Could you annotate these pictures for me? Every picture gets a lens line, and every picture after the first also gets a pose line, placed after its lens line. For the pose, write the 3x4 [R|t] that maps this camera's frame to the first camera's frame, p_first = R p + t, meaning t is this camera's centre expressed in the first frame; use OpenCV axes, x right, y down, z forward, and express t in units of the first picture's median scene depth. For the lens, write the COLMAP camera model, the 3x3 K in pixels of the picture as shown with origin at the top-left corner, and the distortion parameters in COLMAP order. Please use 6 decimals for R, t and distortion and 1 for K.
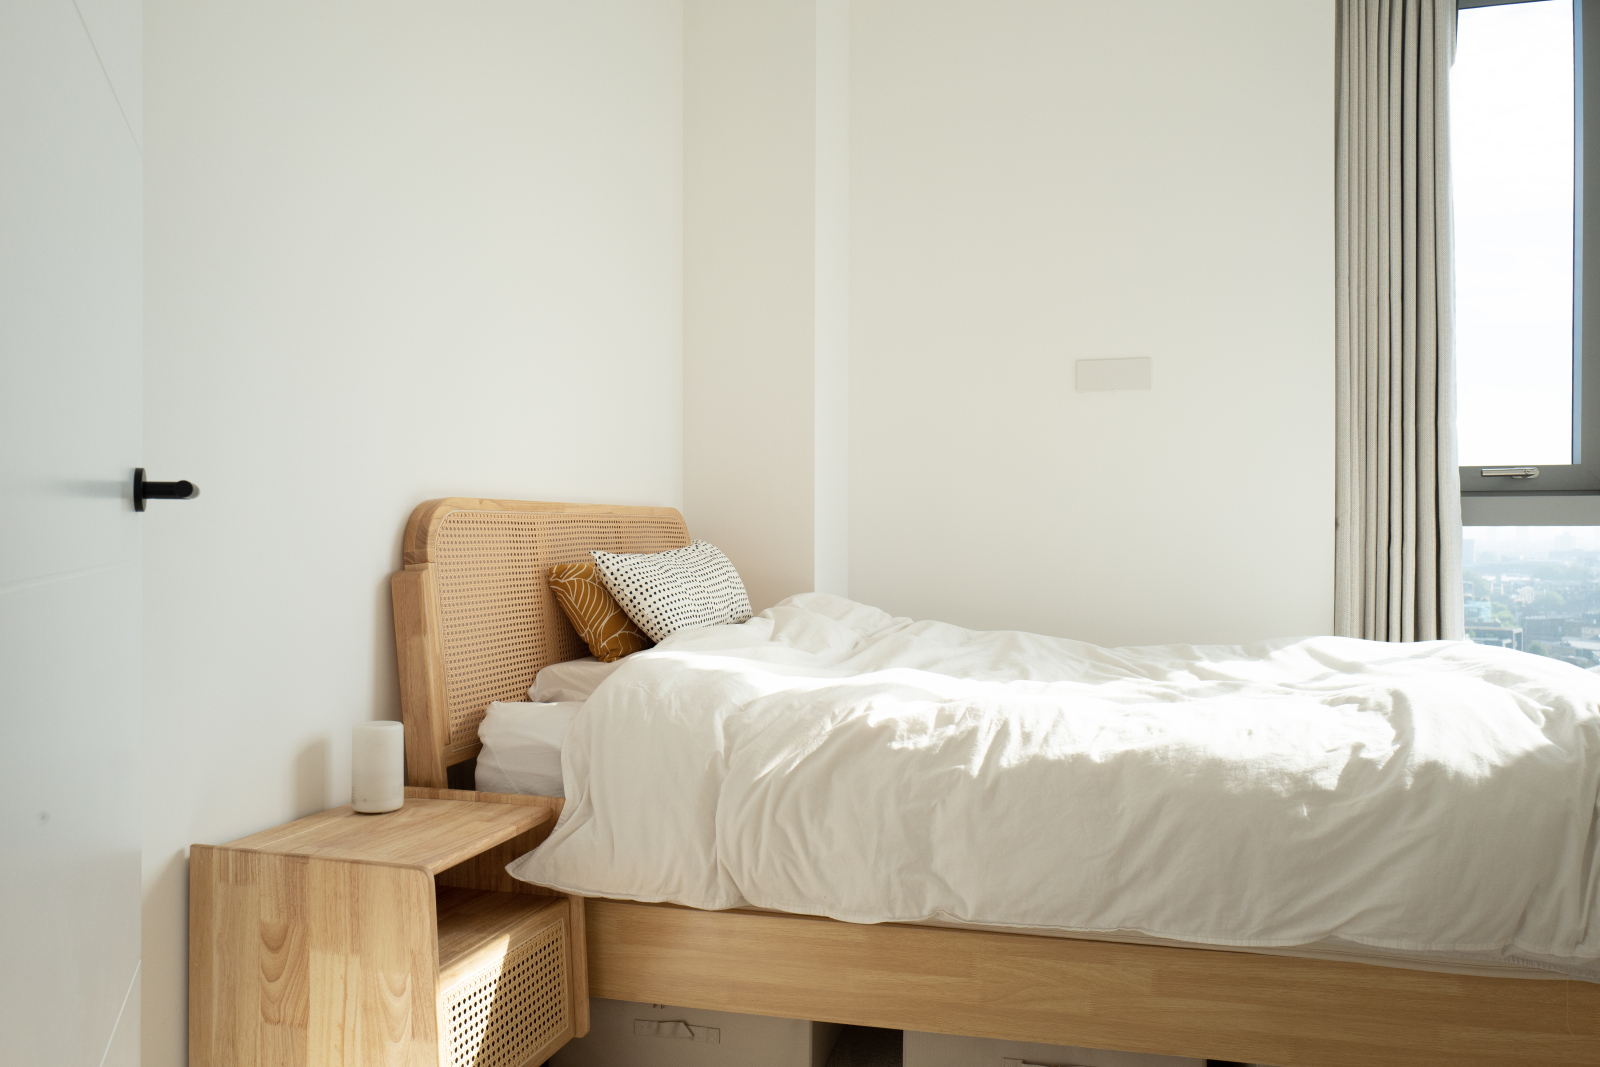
lens RADIAL K [[1208.9, 0, 814.4], [0, 1208.9, 532.4], [0, 0, 1]] dist [-0.001156, 0.010566]
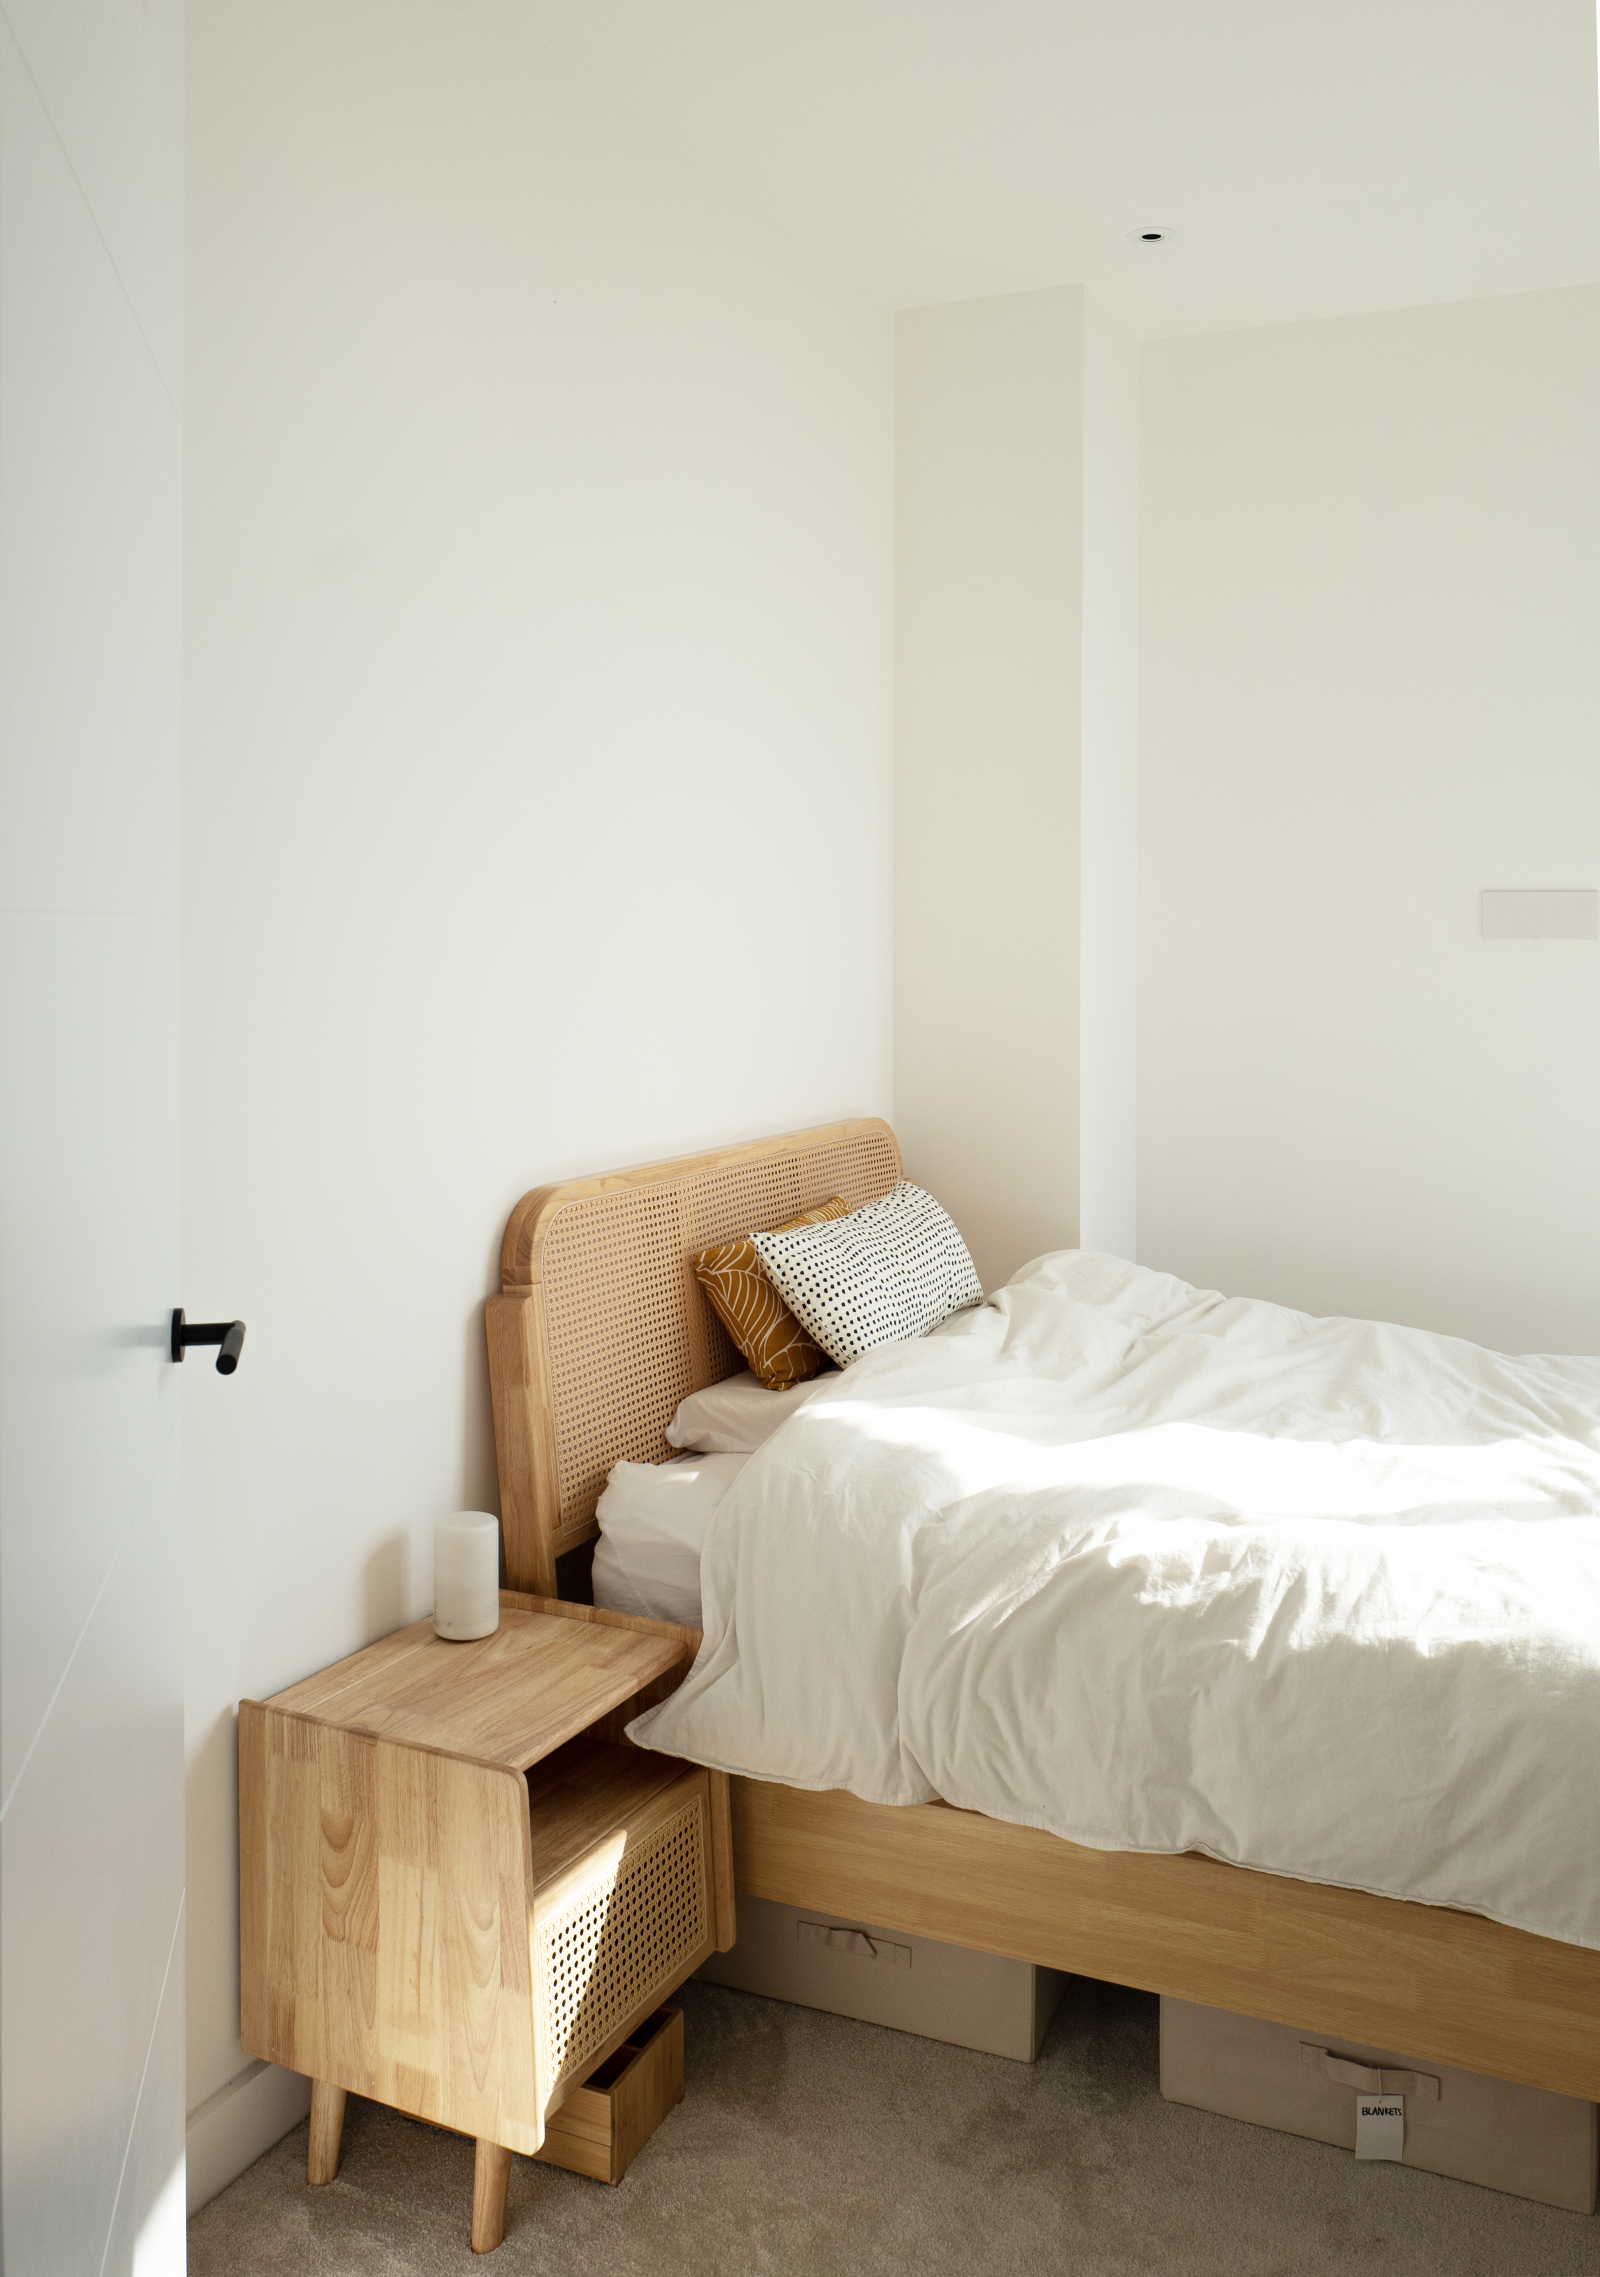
lens RADIAL K [[1743.9, 0, 780.7], [0, 1743.9, 1129.8], [0, 0, 1]] dist [-0.013873, 0.031515]
pose [[0.984423, -0.001946, -0.175808, 0.036227], [0.002970, 0.999980, 0.005566, -0.109503], [0.175793, -0.006002, 0.984409, -0.062965]]
